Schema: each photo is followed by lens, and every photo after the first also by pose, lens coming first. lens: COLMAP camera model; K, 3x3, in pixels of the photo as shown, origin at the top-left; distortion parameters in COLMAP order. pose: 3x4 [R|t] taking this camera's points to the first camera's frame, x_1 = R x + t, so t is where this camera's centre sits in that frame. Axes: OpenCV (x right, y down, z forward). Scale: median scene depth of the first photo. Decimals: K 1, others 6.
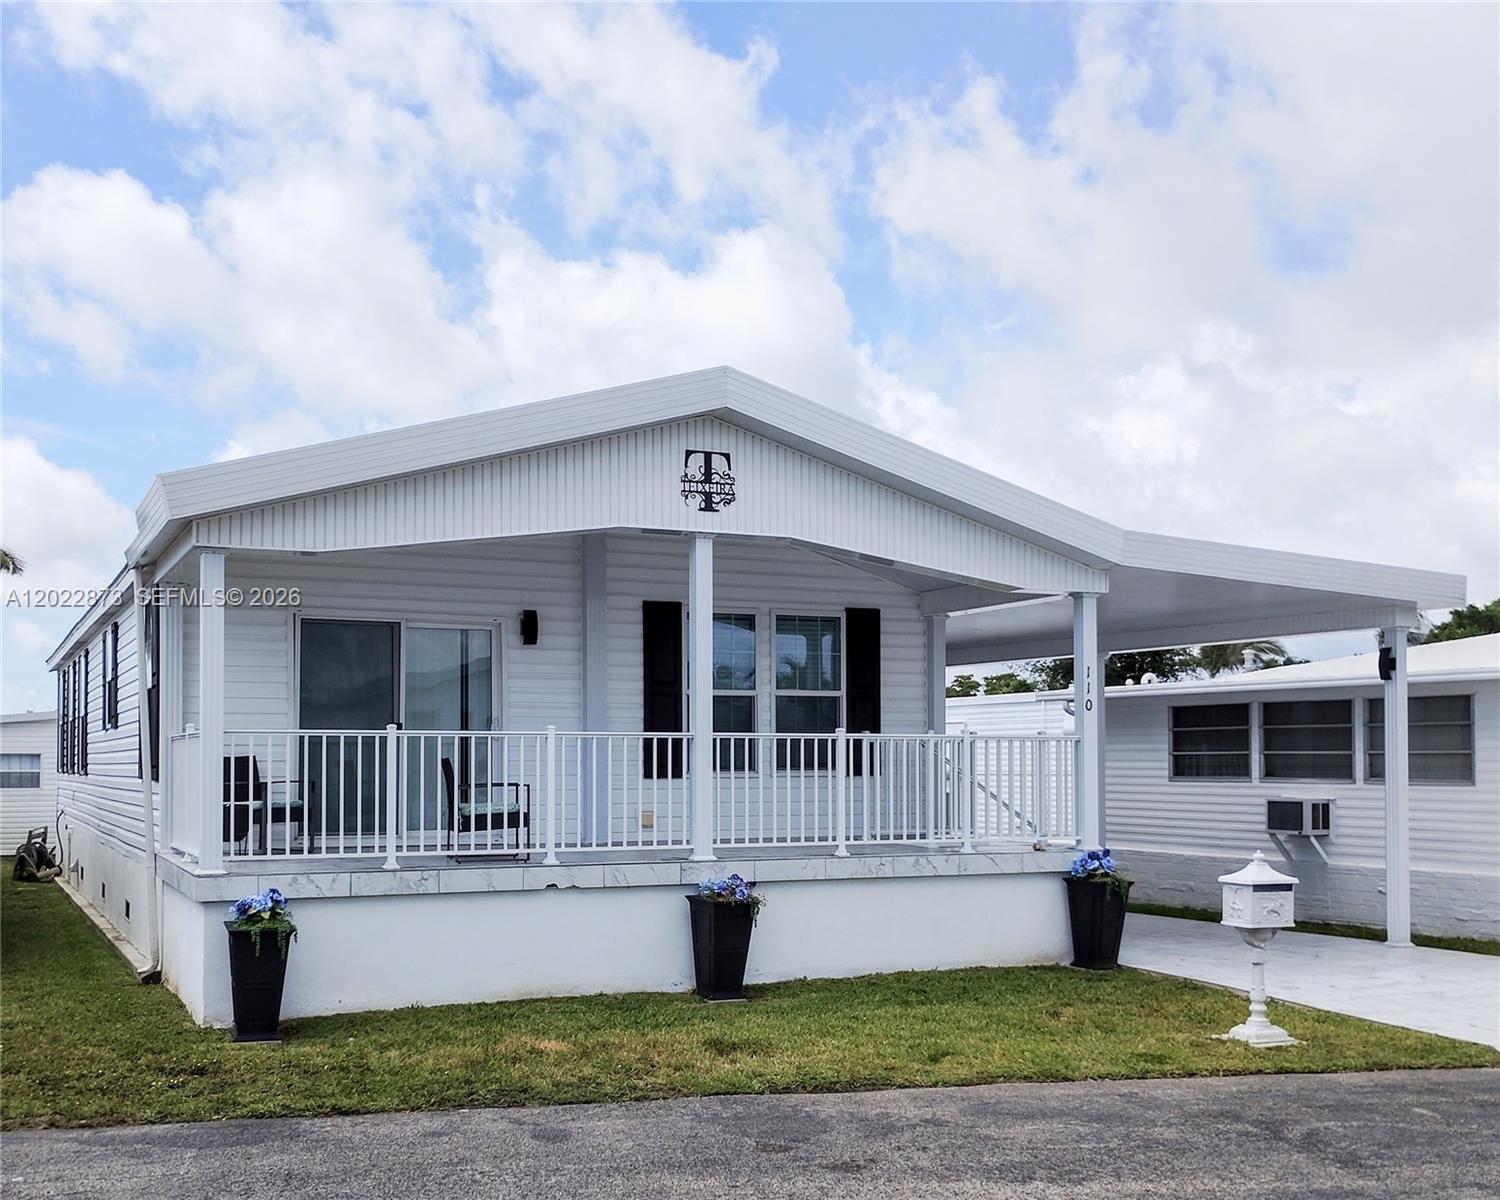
lens RADIAL K [[1647.3, 0, 685.8], [0, 1647.3, 744.4], [0, 0, 1]] dist [0.049094, -0.004411]
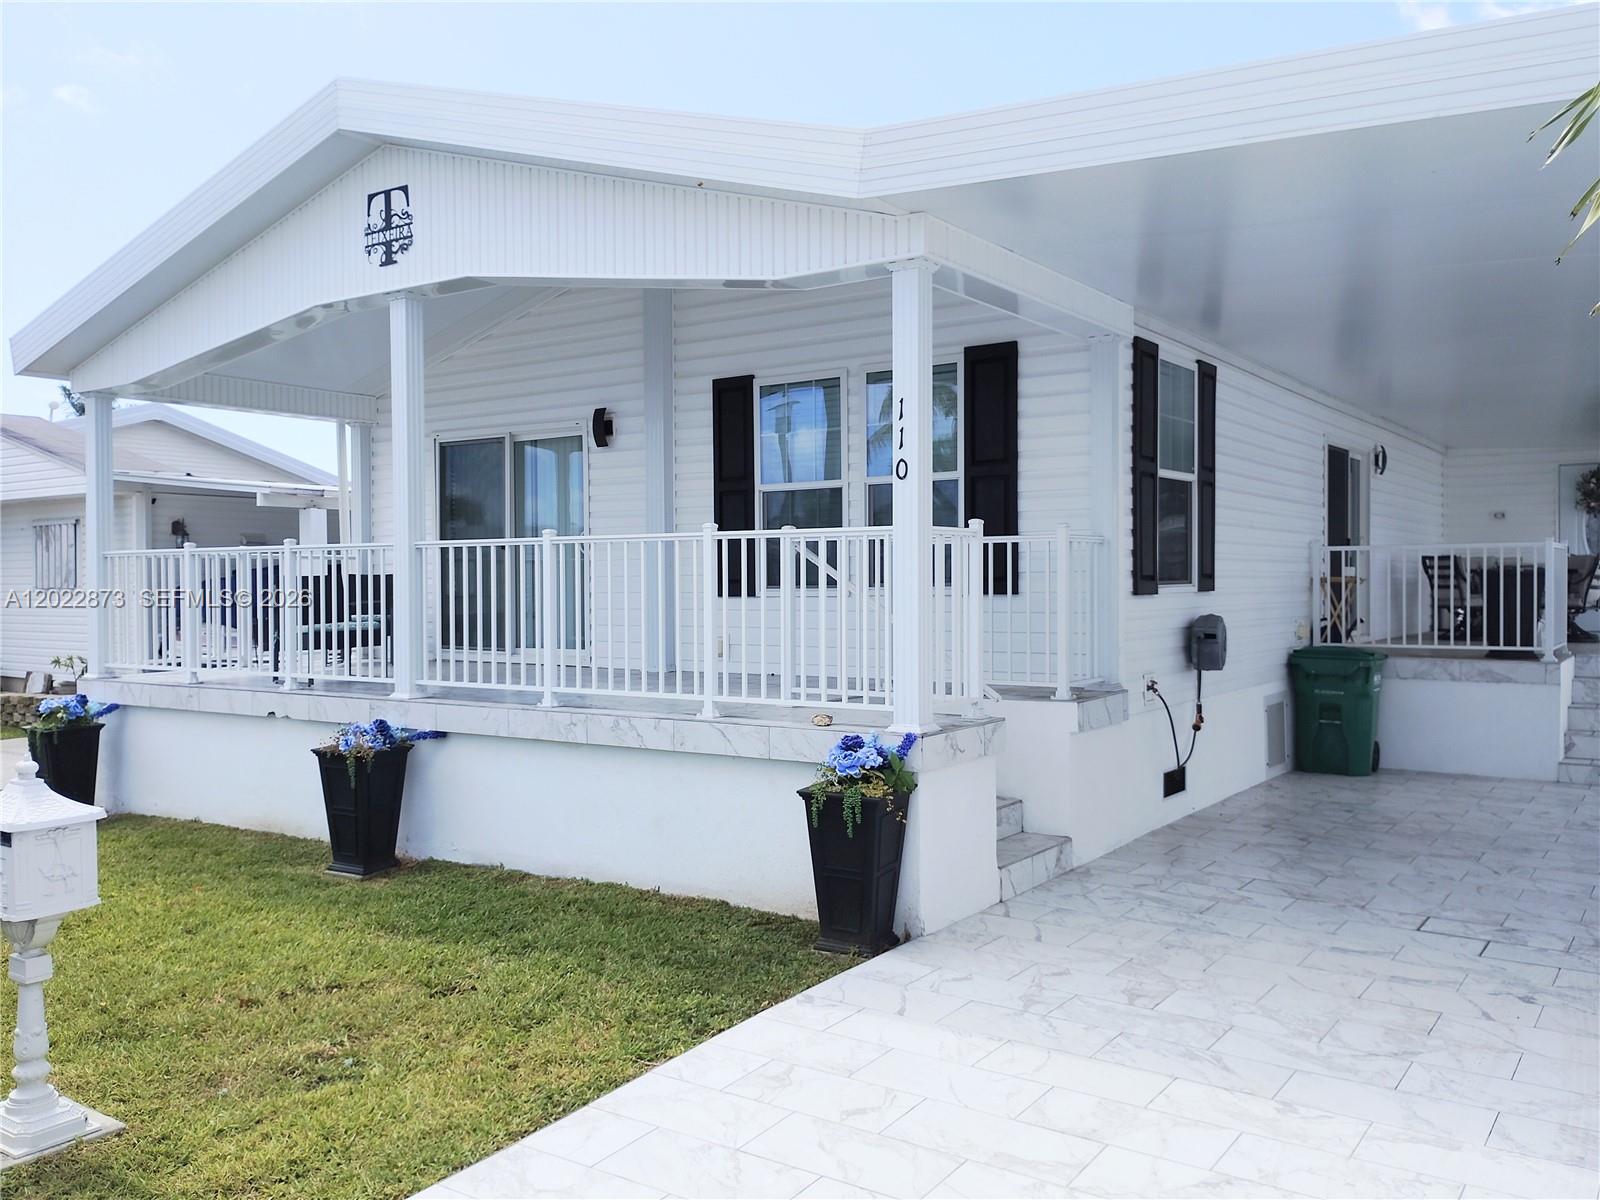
lens RADIAL K [[1325.9, 0, 803.0], [0, 1325.9, 604.0], [0, 0, 1]] dist [0.044376, -0.016286]
pose [[0.521558, 0.011613, -0.853137, 0.609633], [0.015732, 0.999607, 0.023224, 0.010445], [0.853071, -0.025534, 0.521170, 0.749336]]
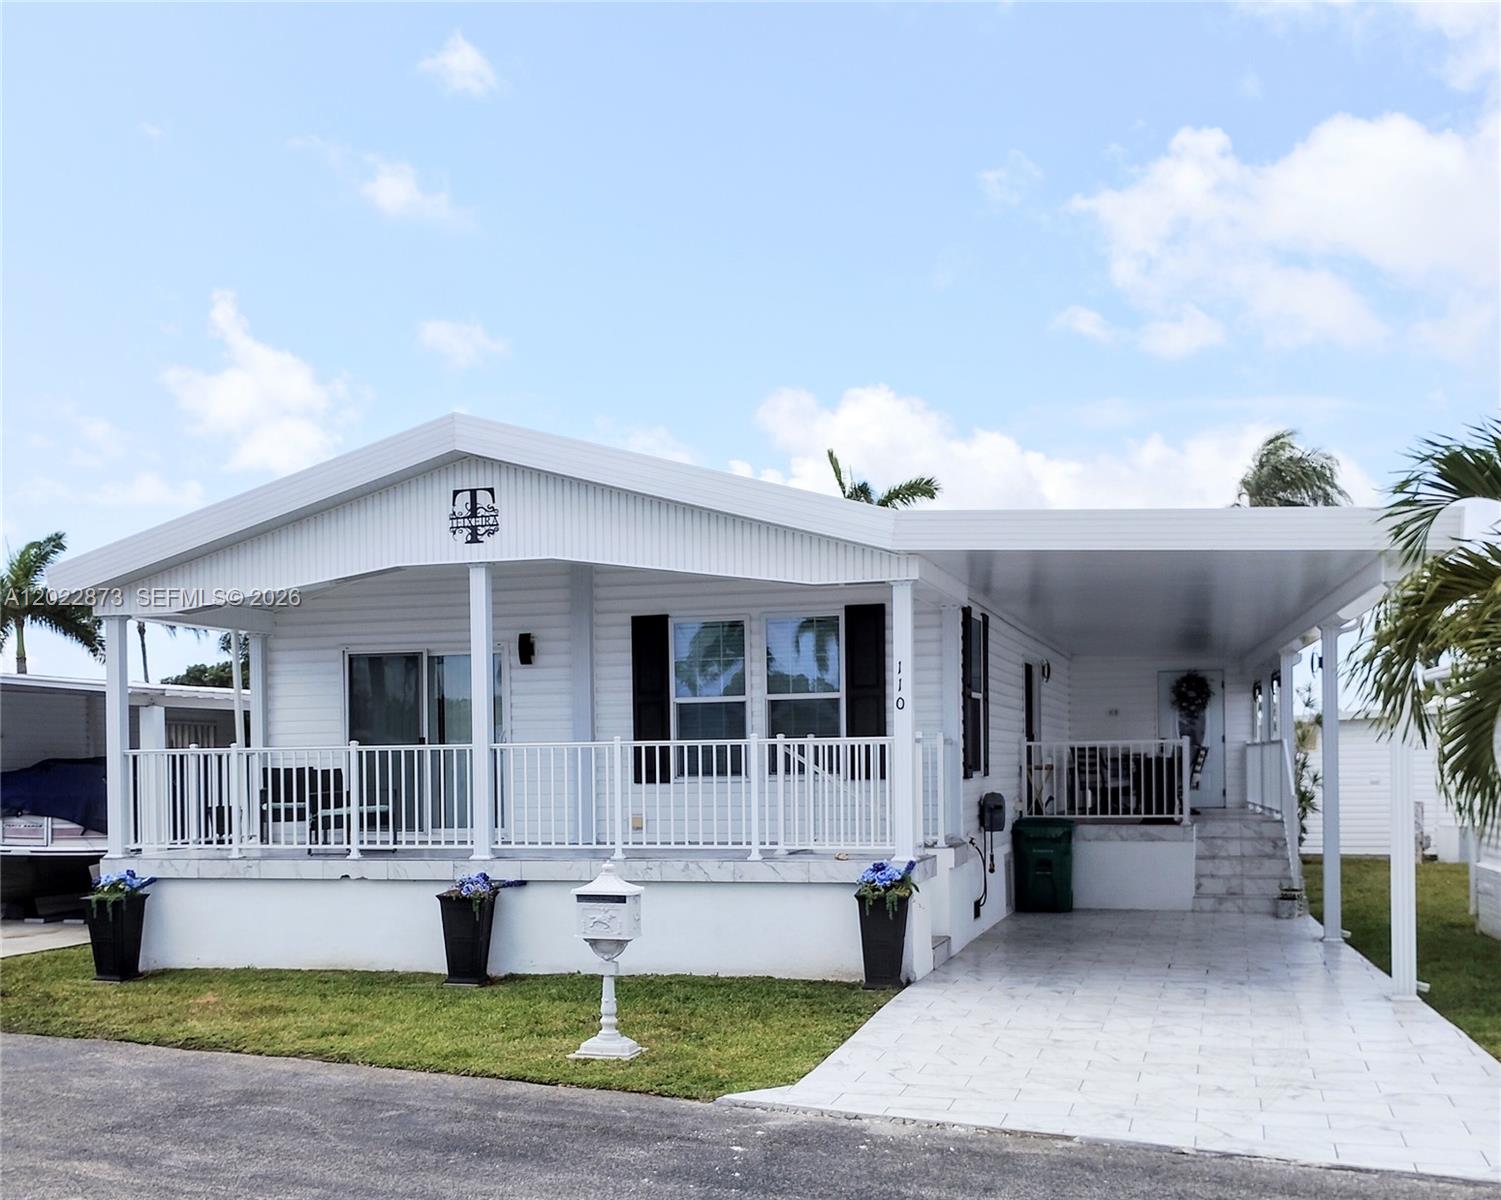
lens RADIAL K [[1716.5, 0, 677.5], [0, 1716.5, 788.5], [0, 0, 1]] dist [0.079441, -0.013905]
pose [[0.745818, 0.000061, -0.666150, 0.797002], [0.019907, 0.999551, 0.022379, -0.000438], [0.665853, -0.029951, 0.745482, 0.205387]]
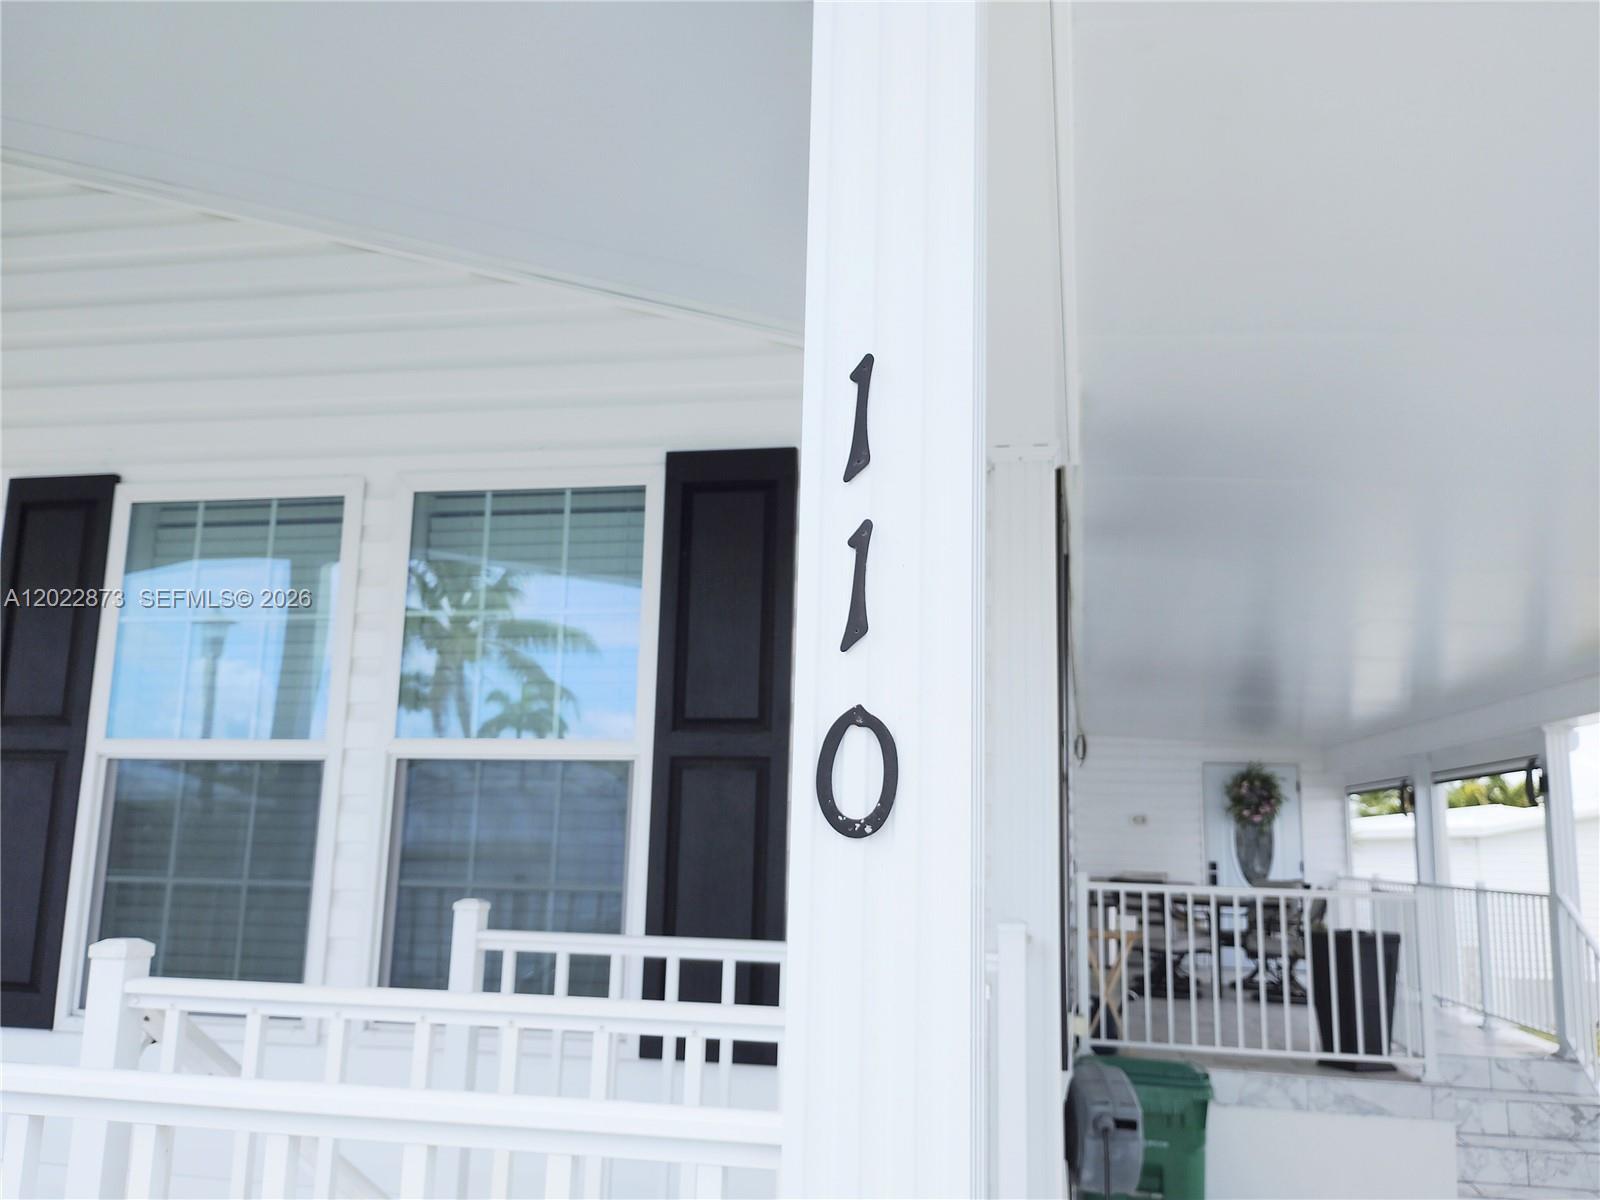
lens RADIAL K [[1342.0, 0, 800.0], [0, 1342.0, 600.0], [0, 0, 1]] dist [0.056352, -0.074712]
pose [[0.812036, -0.082839, -0.577698, 0.286928], [-0.018336, 0.985765, -0.167128, -0.020834], [0.583319, 0.146306, 0.798957, 0.949284]]
